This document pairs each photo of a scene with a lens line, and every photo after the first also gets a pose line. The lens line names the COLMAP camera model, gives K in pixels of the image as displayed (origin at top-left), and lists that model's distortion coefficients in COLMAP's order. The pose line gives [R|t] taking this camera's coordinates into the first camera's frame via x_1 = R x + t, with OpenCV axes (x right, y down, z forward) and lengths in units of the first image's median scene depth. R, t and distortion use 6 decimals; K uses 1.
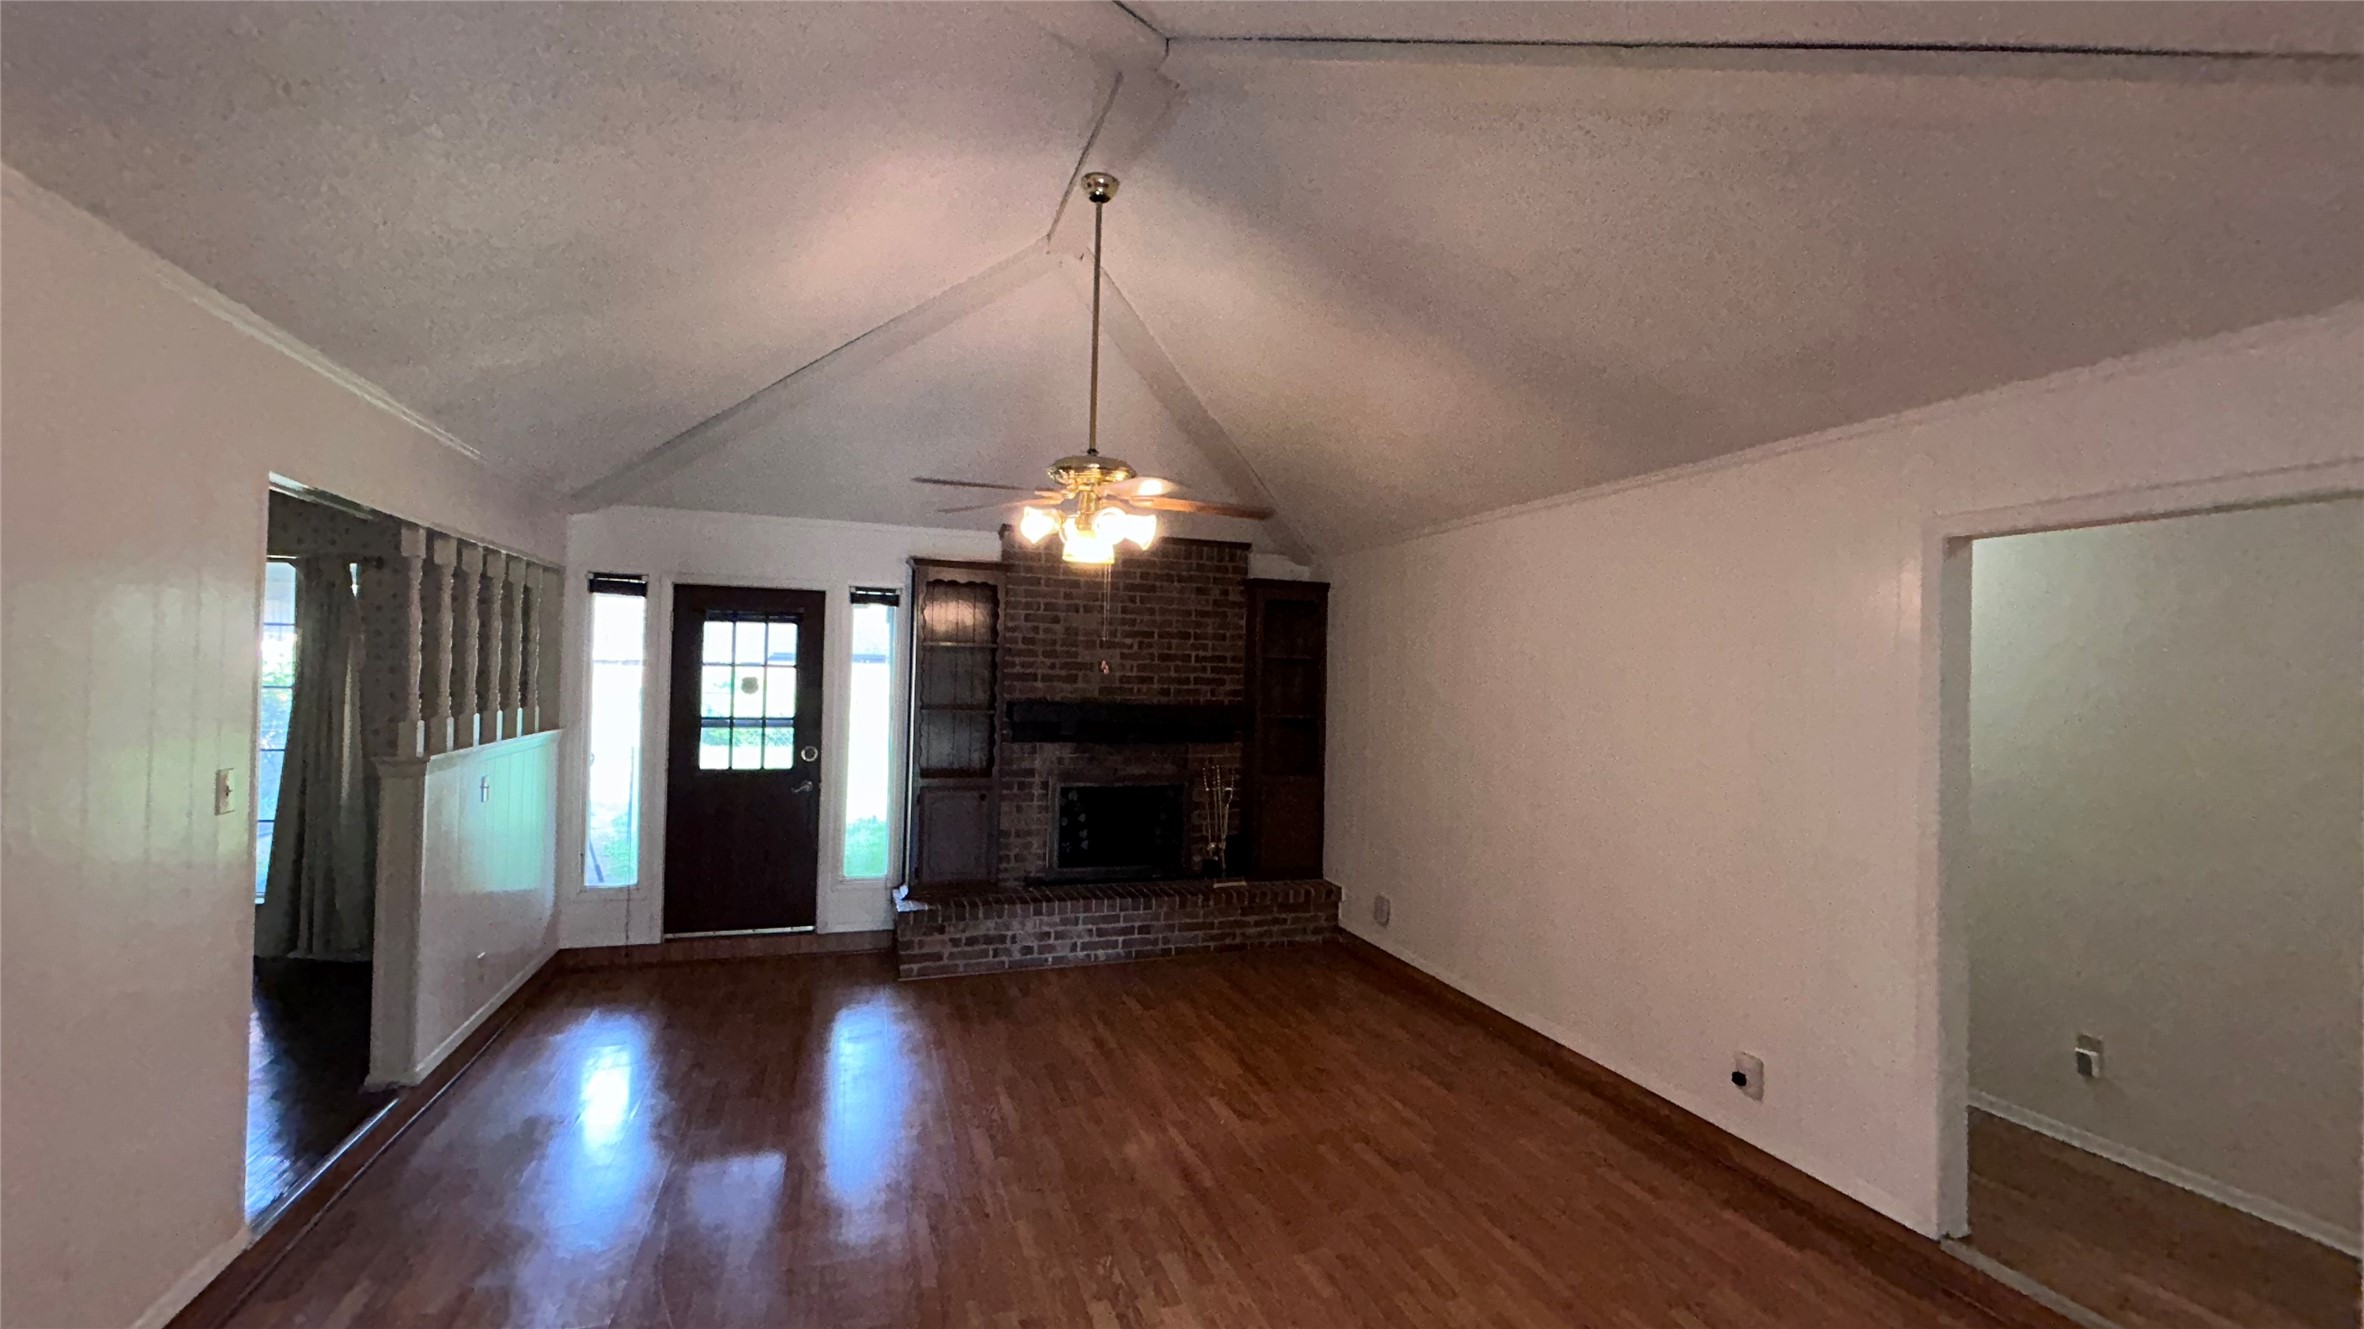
lens RADIAL K [[948.8, 0, 1182.4], [0, 948.8, 660.6], [0, 0, 1]] dist [-0.001564, -0.000374]
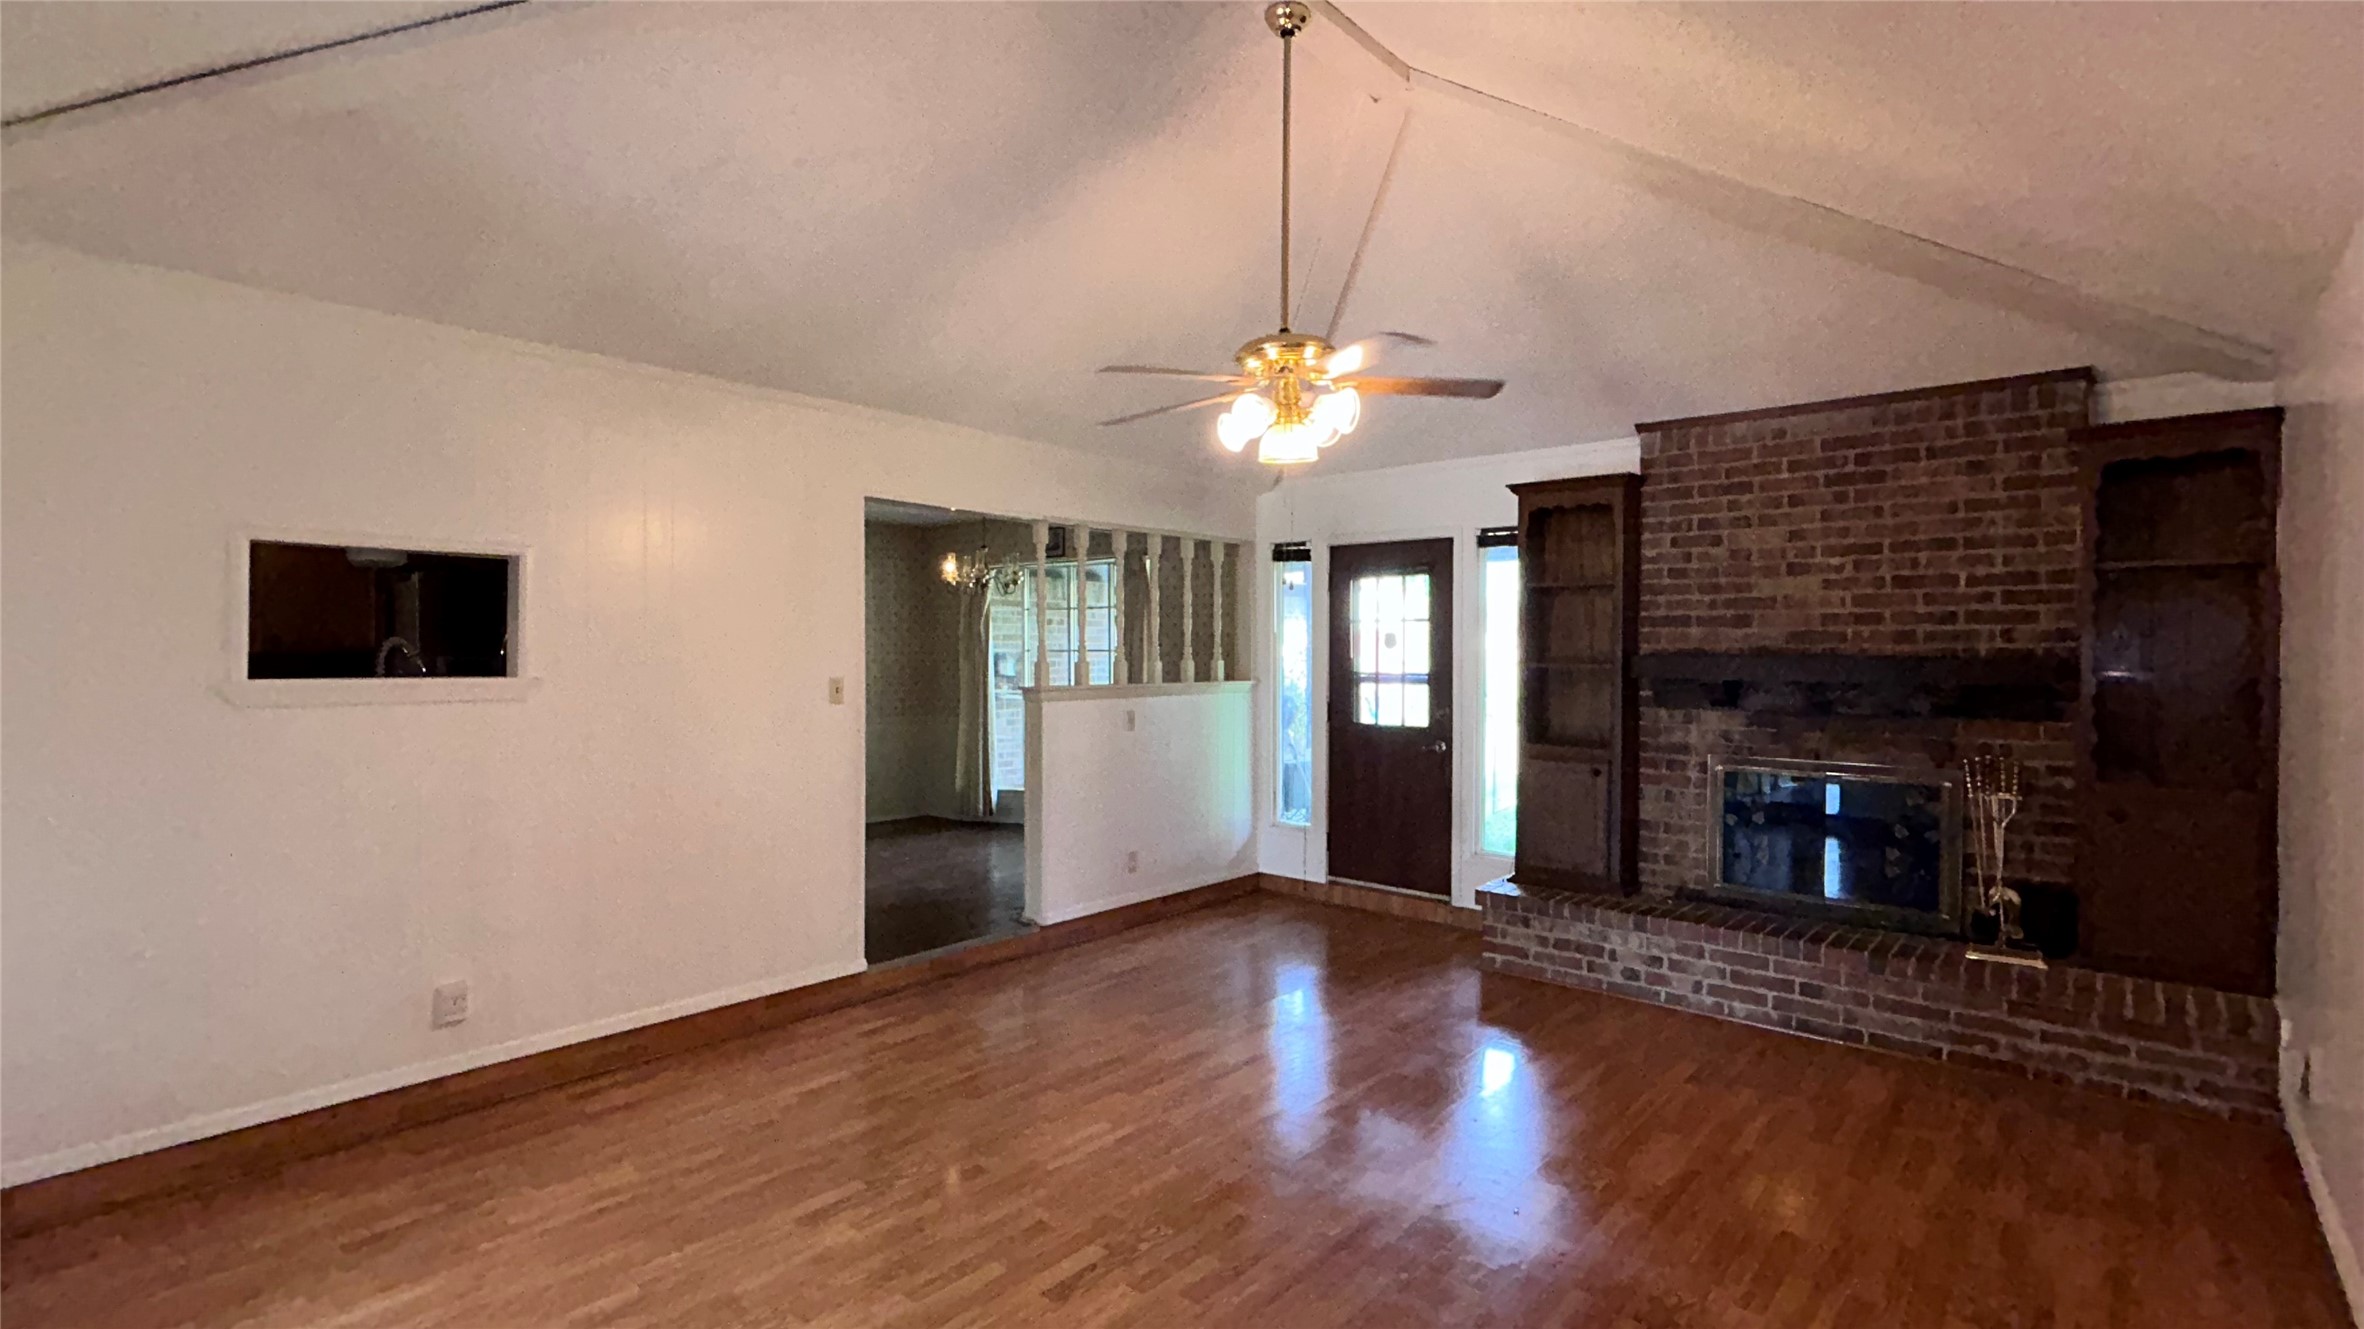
lens RADIAL K [[1074.0, 0, 1182.0], [0, 1074.0, 662.0], [0, 0, 1]] dist [-0.011137, 0.007233]
pose [[0.495596, -0.013489, -0.868448, 0.397379], [0.022873, 0.999735, -0.002475, 0.044866], [0.868252, -0.018637, 0.495773, 0.249020]]
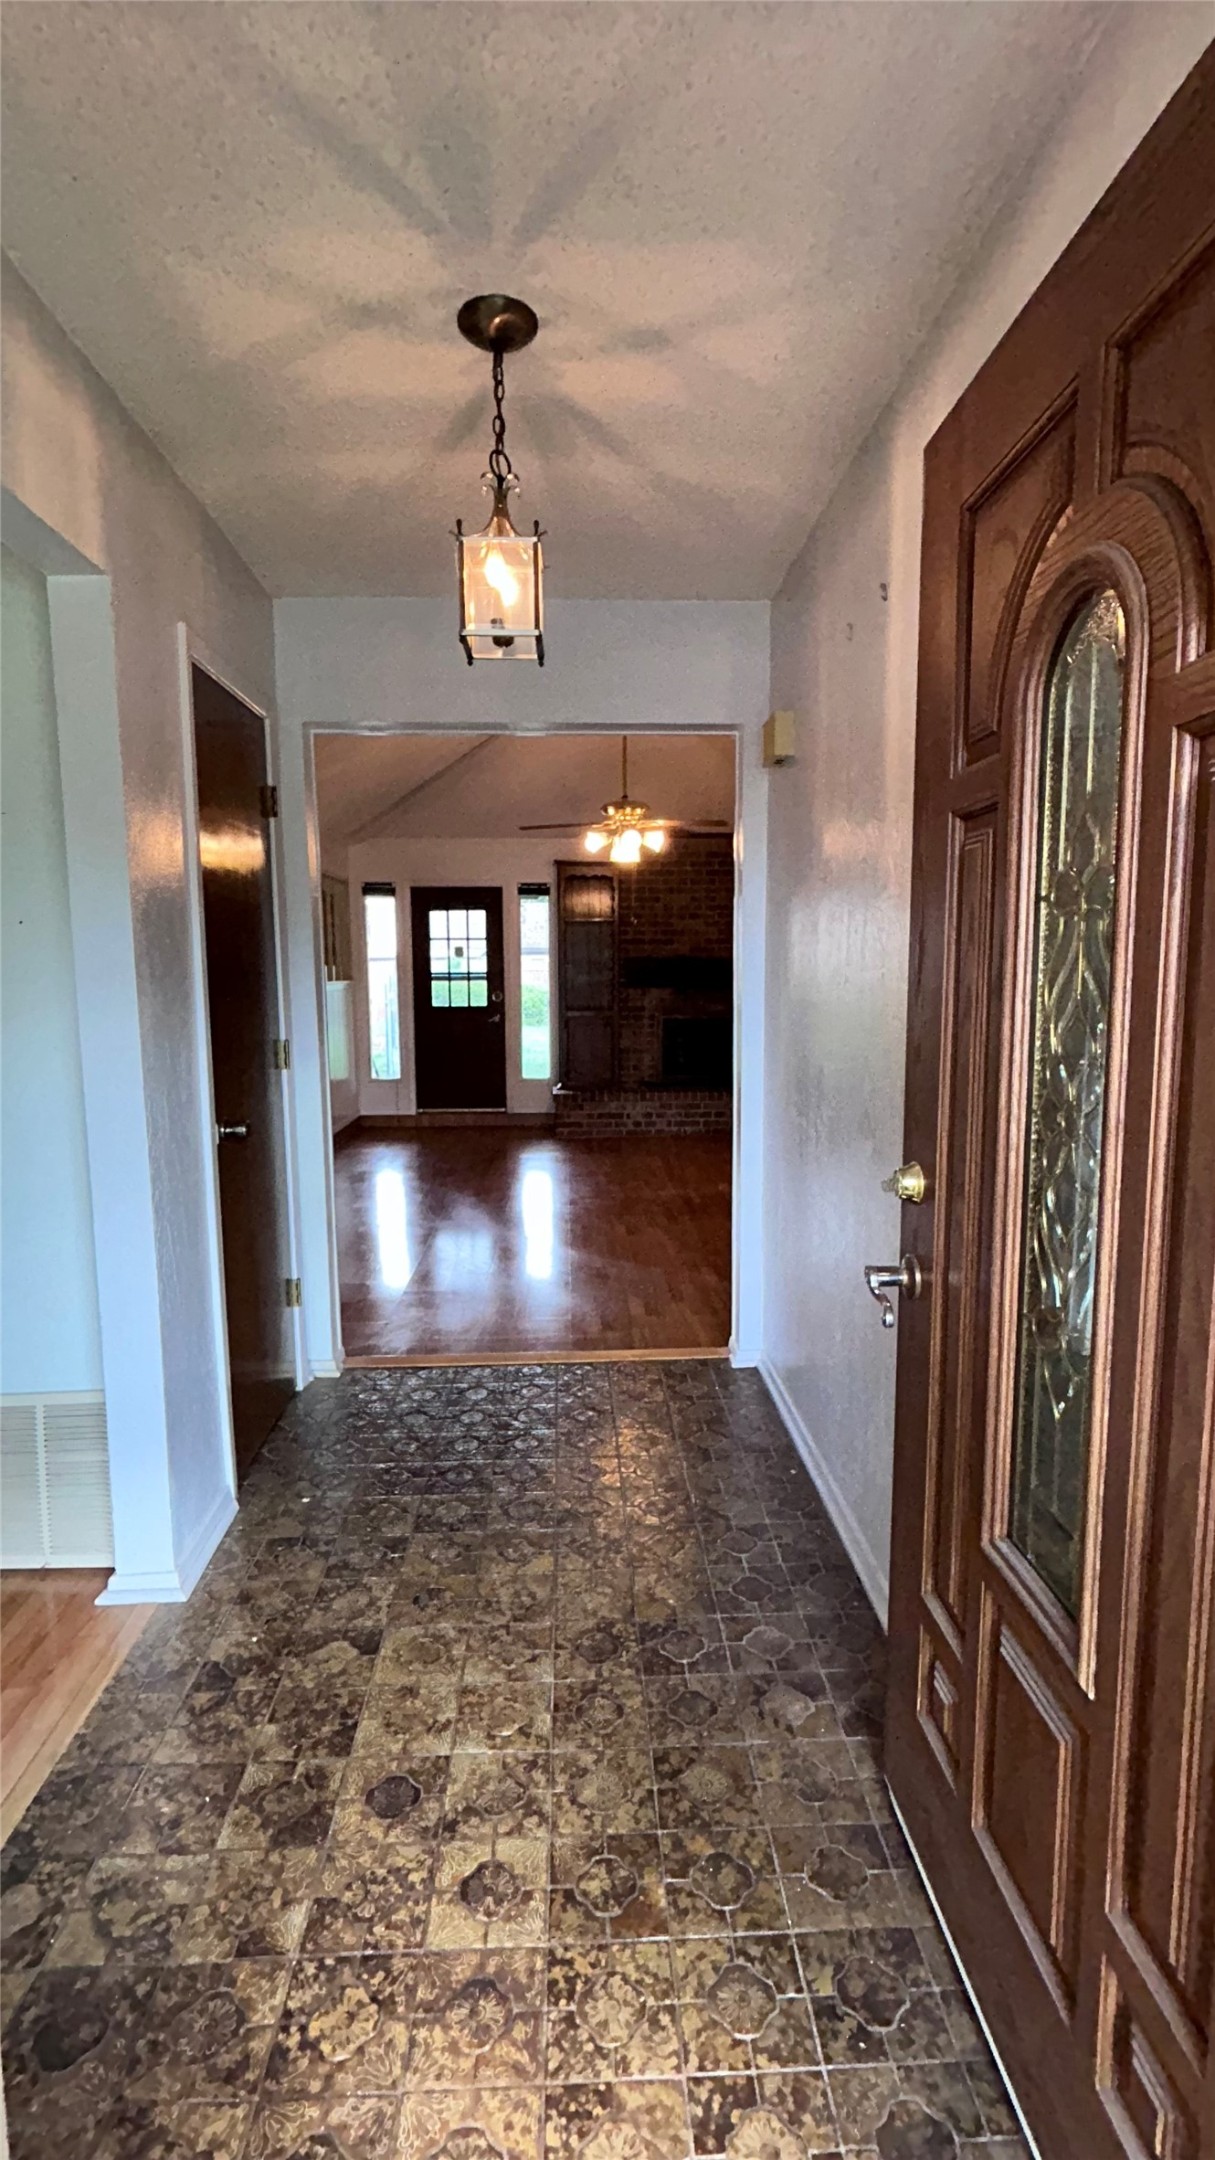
lens RADIAL K [[995.4, 0, 615.8], [0, 995.4, 1086.2], [0, 0, 1]] dist [0.001293, 0.000015]
pose [[0.959221, 0.005689, -0.282598, 0.238239], [0.032948, 0.990731, 0.131780, 0.036376], [0.280729, -0.135717, 0.950143, -0.477524]]
